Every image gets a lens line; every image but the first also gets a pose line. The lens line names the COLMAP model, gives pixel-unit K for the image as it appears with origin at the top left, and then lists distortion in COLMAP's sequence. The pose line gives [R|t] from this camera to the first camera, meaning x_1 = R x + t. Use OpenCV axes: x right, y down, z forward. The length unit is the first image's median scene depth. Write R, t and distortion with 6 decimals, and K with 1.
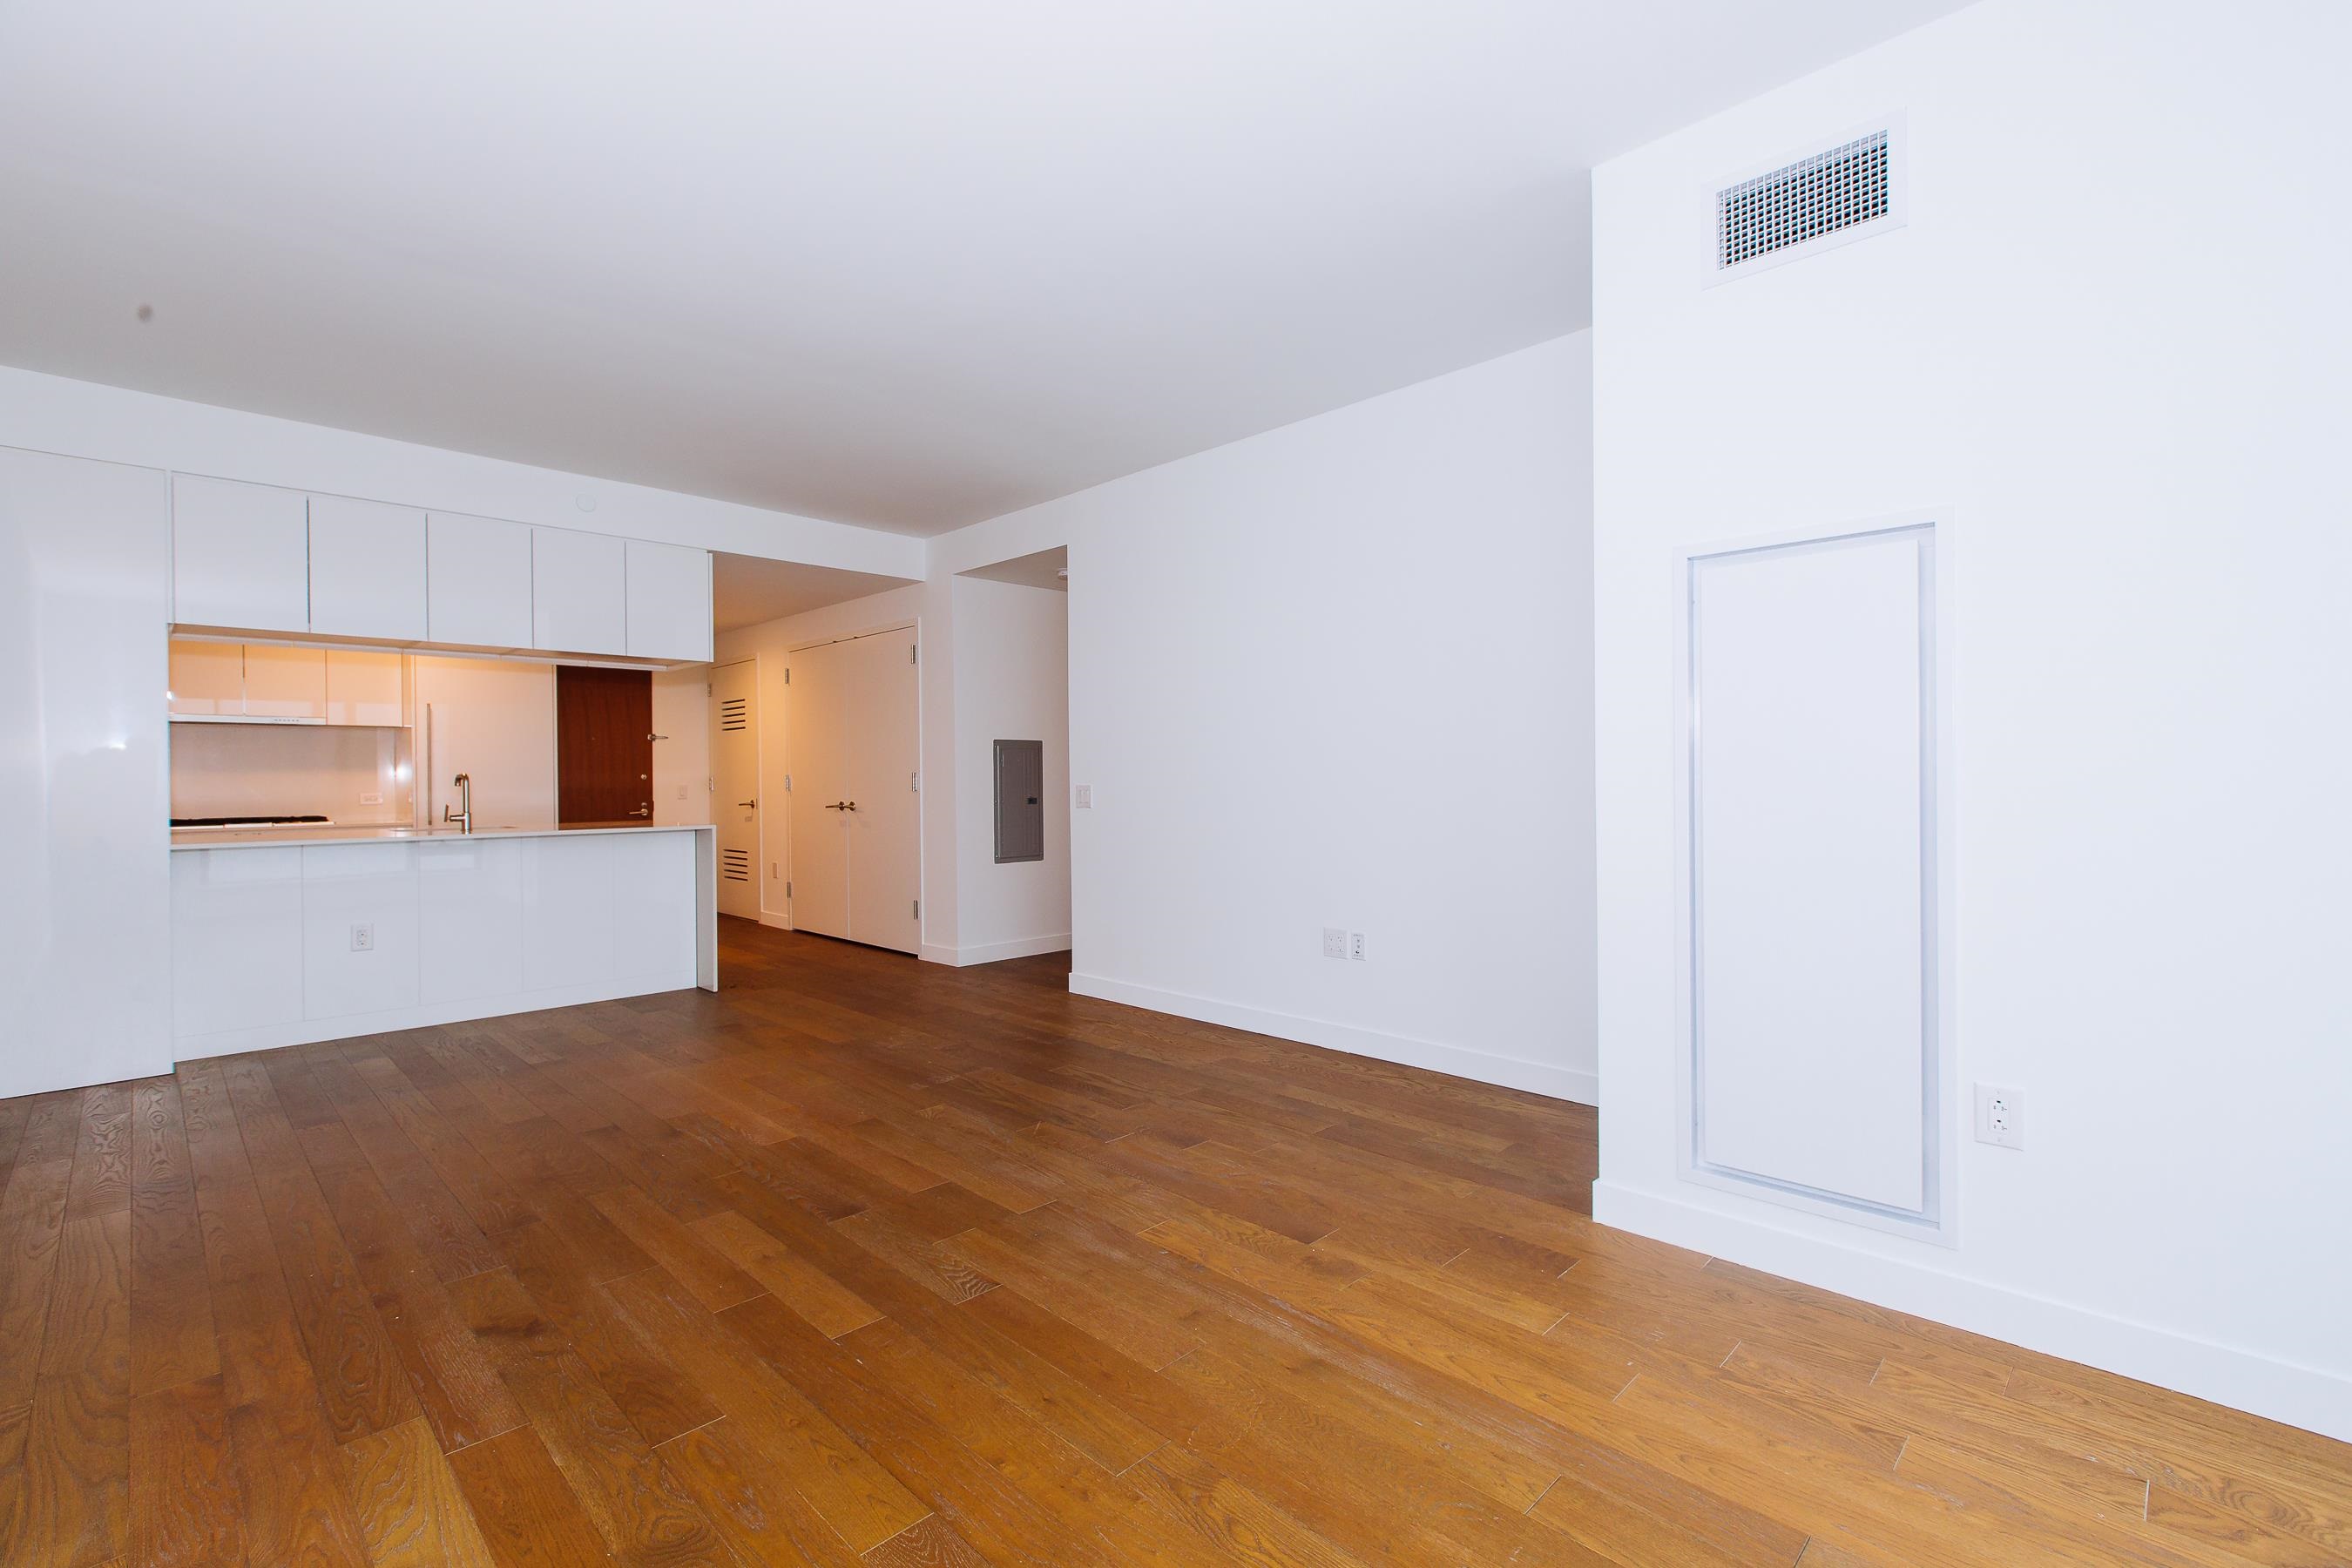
lens RADIAL K [[1072.0, 0, 1193.9], [0, 1072.0, 783.6], [0, 0, 1]] dist [-0.000081, 0.000552]
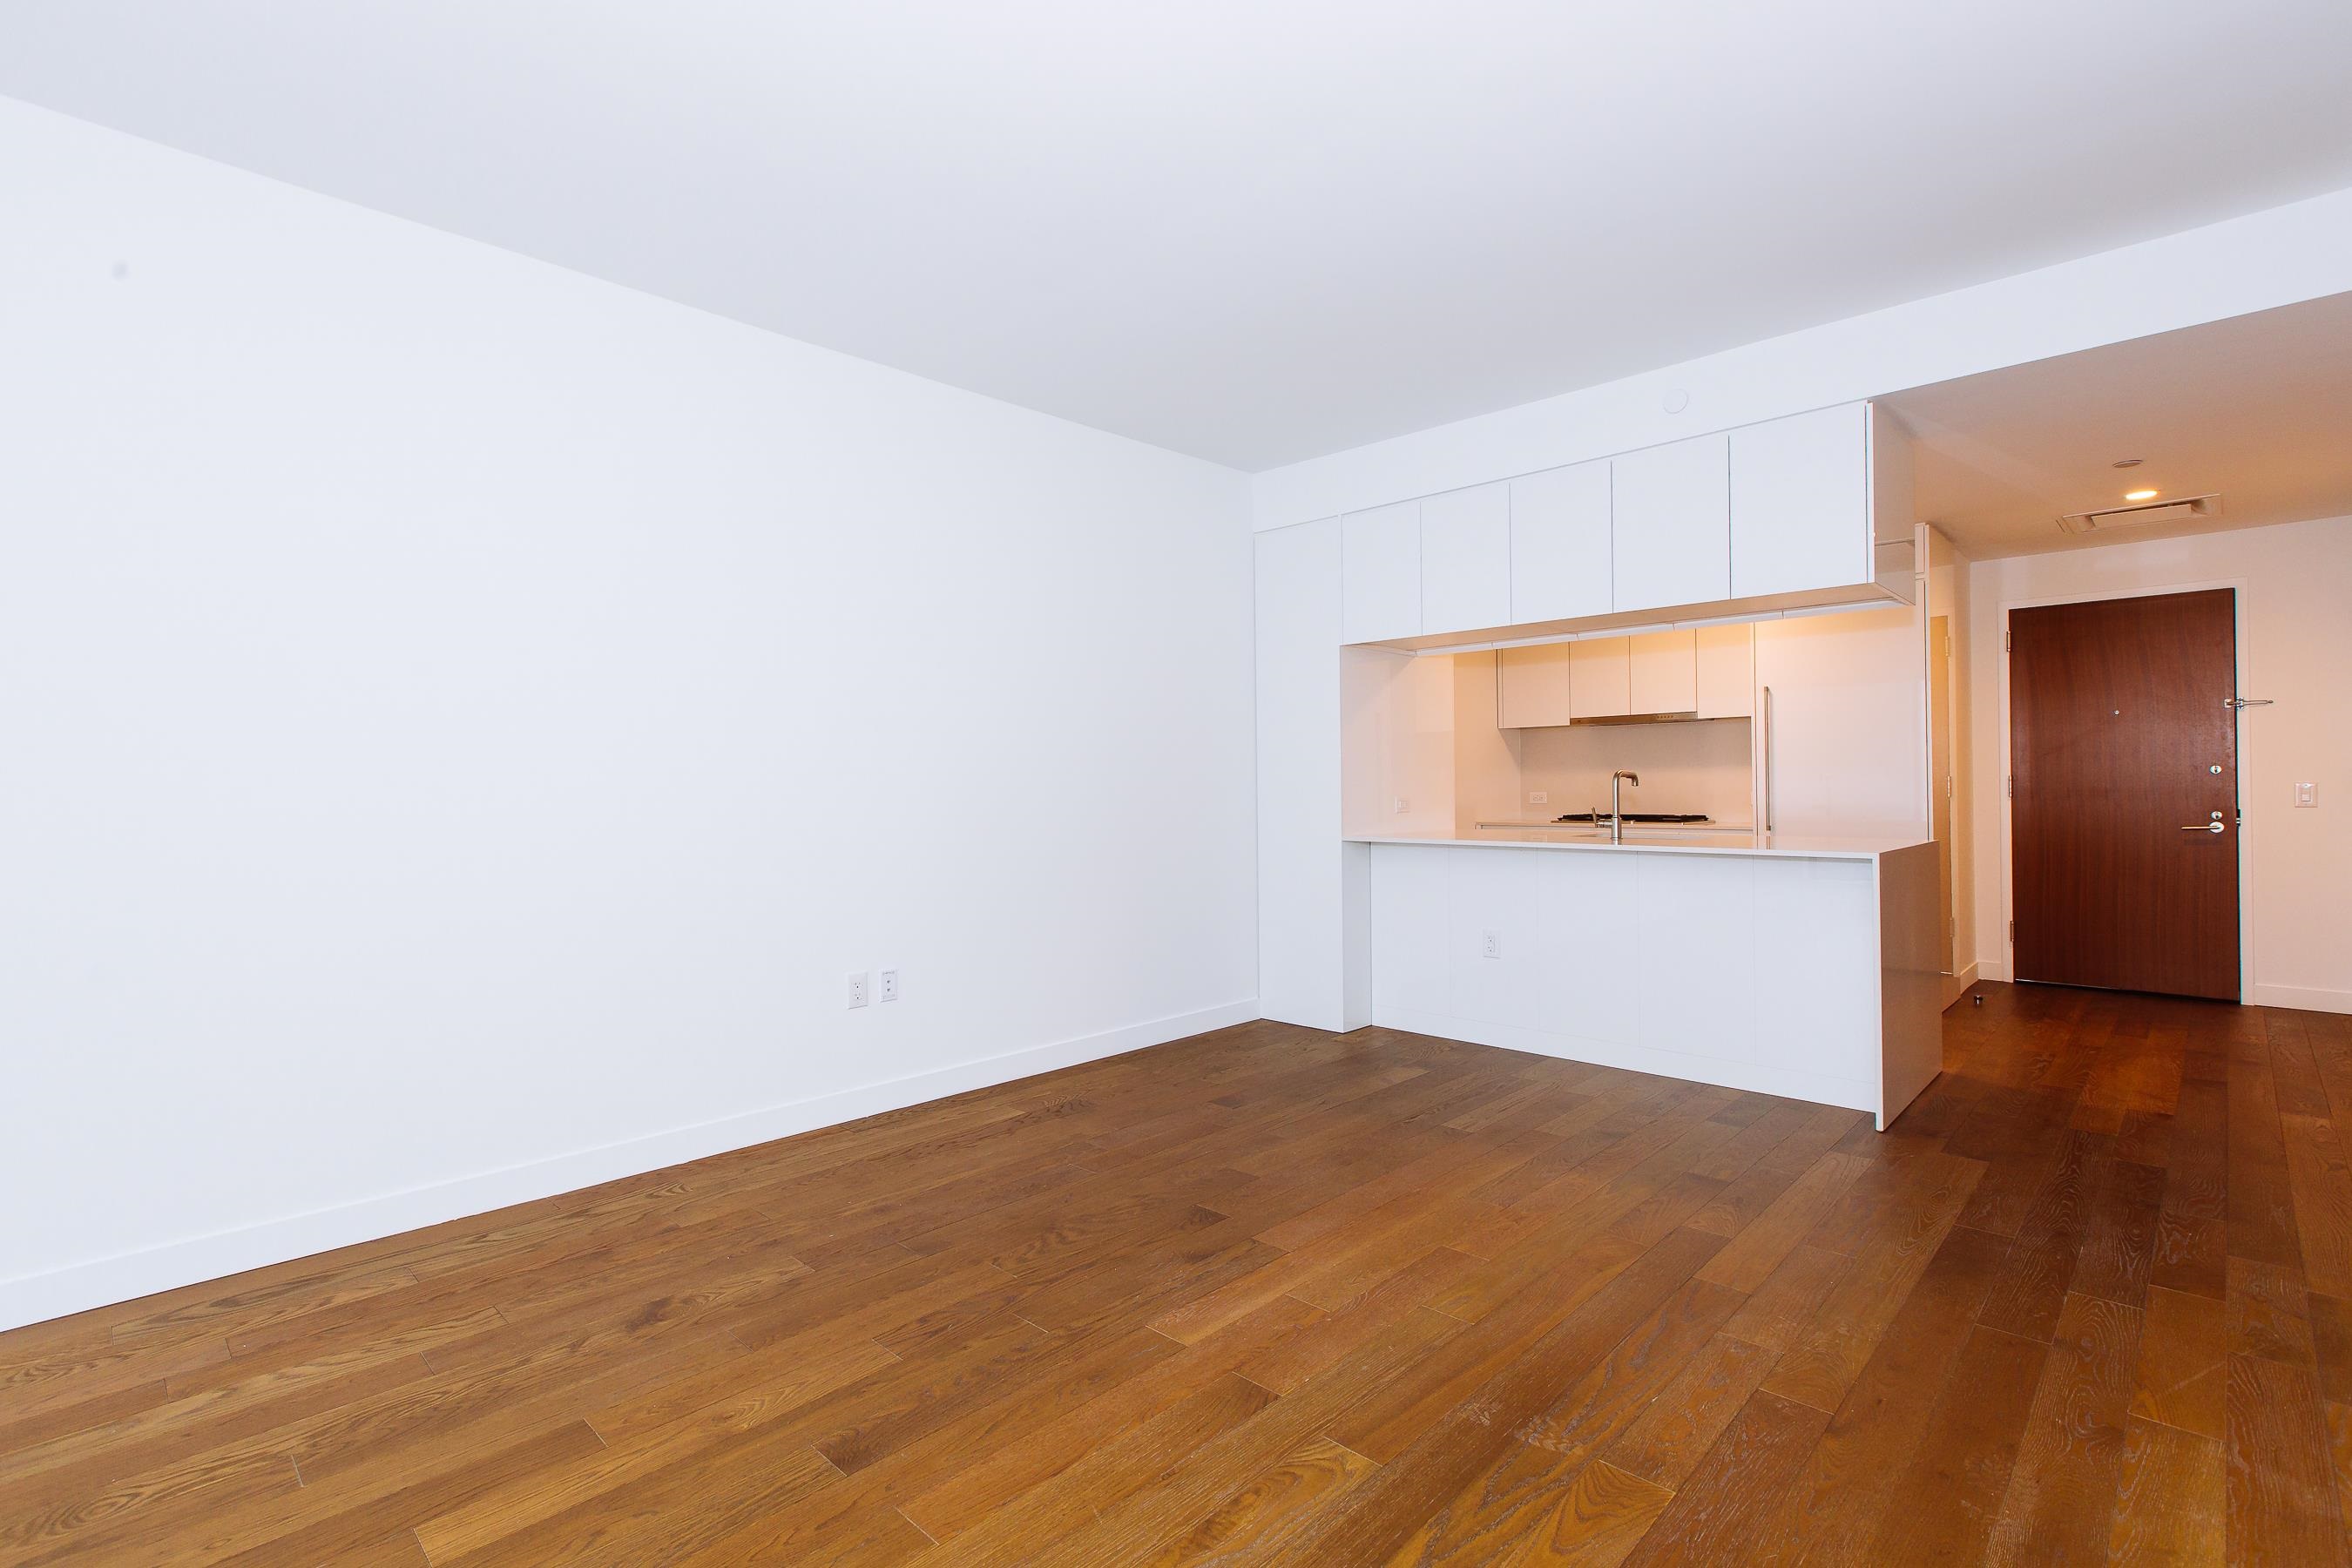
lens RADIAL K [[1072.0, 0, 1165.8], [0, 1072.0, 785.0], [0, 0, 1]] dist [-0.000081, 0.000552]
pose [[-0.008393, 0.005026, -0.999952, 0.231939], [0.005153, 0.999974, 0.004983, -0.007120], [0.999952, -0.005111, -0.008418, 0.859977]]
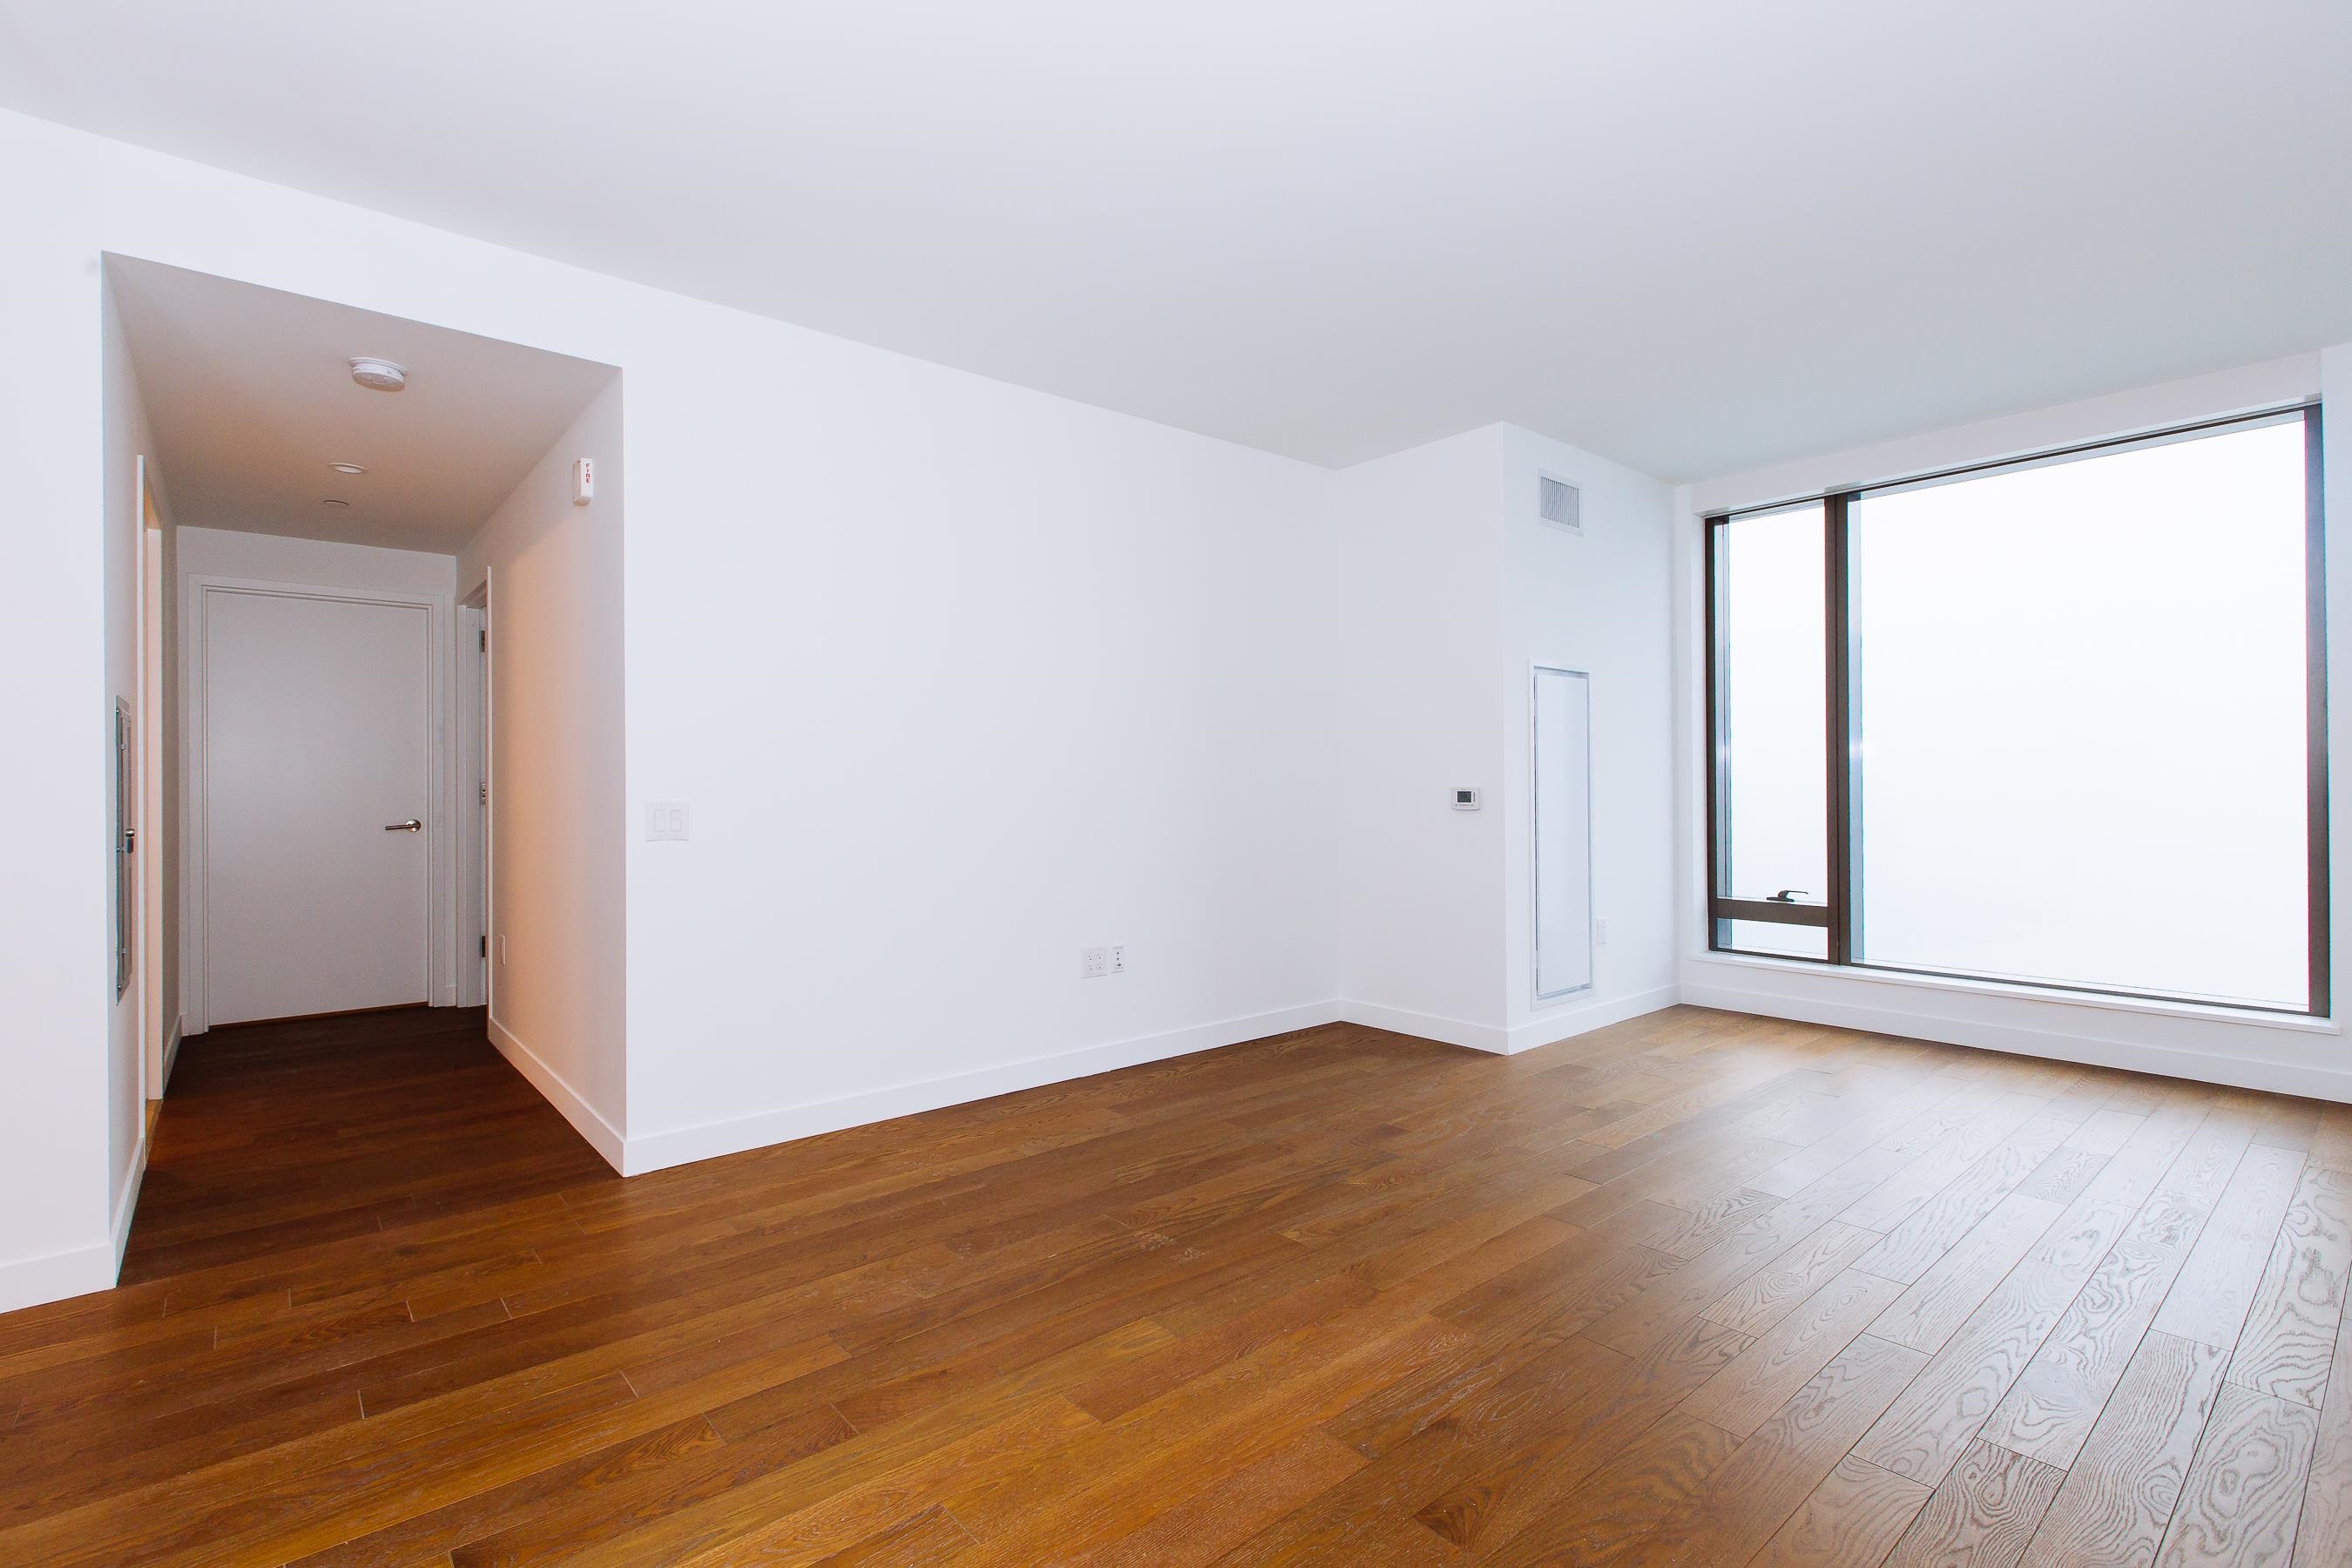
lens RADIAL K [[1072.0, 0, 1168.5], [0, 1072.0, 798.5], [0, 0, 1]] dist [-0.000081, 0.000552]
pose [[0.088701, -0.003545, 0.996052, -0.909475], [0.012313, 0.999921, 0.002463, 0.002002], [-0.995982, 0.012046, 0.088737, 0.949412]]
